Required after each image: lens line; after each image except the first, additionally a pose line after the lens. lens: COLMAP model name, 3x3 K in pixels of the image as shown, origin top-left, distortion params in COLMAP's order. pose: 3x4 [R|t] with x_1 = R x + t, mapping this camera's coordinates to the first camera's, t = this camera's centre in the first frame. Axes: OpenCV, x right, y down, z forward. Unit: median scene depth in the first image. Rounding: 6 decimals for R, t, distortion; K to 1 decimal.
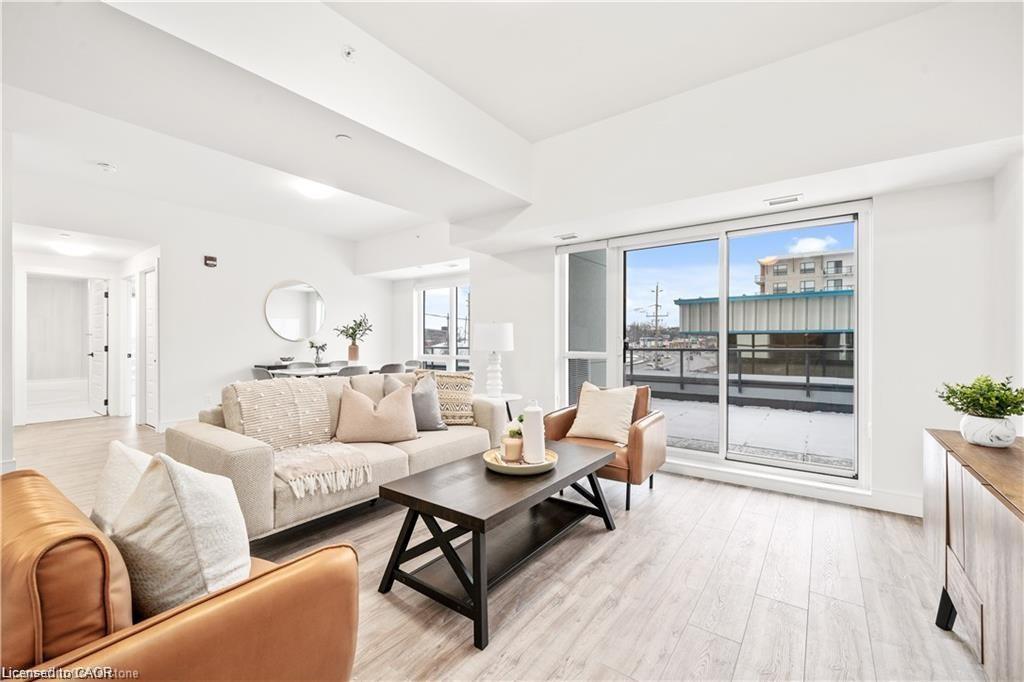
lens RADIAL K [[403.0, 0, 512.4], [0, 403.0, 339.6], [0, 0, 1]] dist [-0.003763, 0.001570]
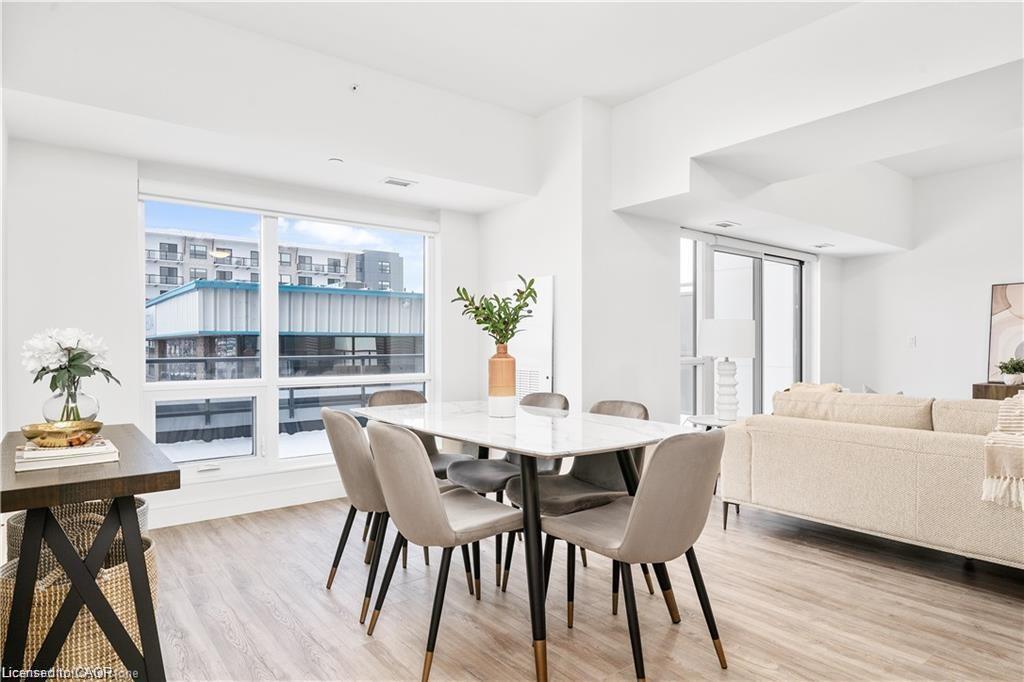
lens RADIAL K [[598.5, 0, 510.9], [0, 598.5, 347.1], [0, 0, 1]] dist [0.005080, 0.000439]
pose [[0.244362, 0.000050, 0.969684, -0.460196], [-0.003531, 0.999993, 0.000838, 0.004296], [-0.969678, -0.003628, 0.244360, 0.402163]]
